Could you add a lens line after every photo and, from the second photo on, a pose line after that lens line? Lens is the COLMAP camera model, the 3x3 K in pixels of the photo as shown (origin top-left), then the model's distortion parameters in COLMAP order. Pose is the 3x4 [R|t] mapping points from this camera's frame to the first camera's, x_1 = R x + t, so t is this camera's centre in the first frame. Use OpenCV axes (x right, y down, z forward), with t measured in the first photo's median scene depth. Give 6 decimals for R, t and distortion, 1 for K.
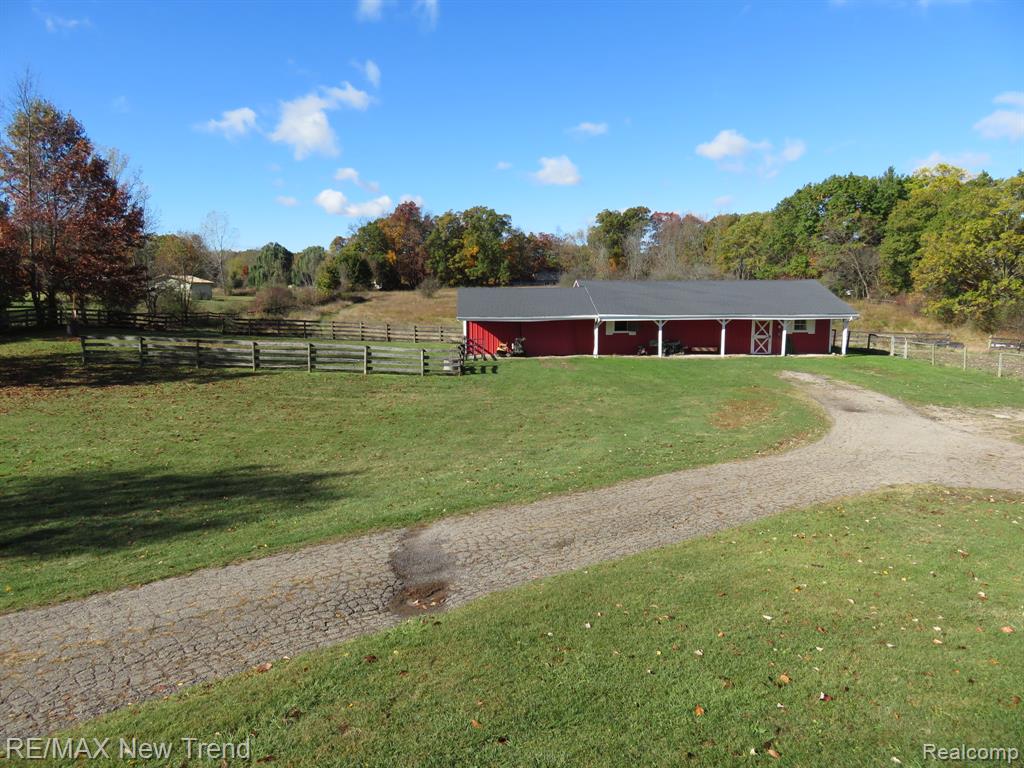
lens RADIAL K [[714.6, 0, 509.0], [0, 714.6, 394.3], [0, 0, 1]] dist [-0.043174, 0.015669]
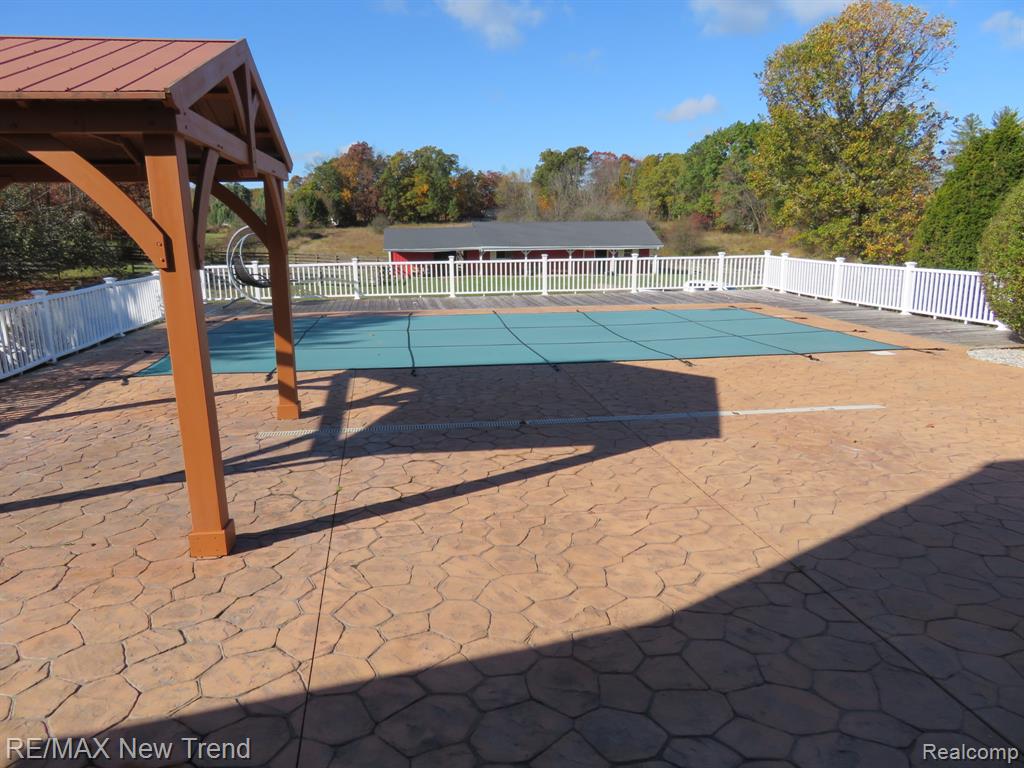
lens RADIAL K [[714.6, 0, 507.0], [0, 714.6, 389.5], [0, 0, 1]] dist [-0.043174, 0.015669]
pose [[0.998830, -0.014946, 0.045987, 0.166236], [0.011107, 0.996519, 0.082628, 0.089914], [-0.047061, -0.082021, 0.995519, -0.717523]]
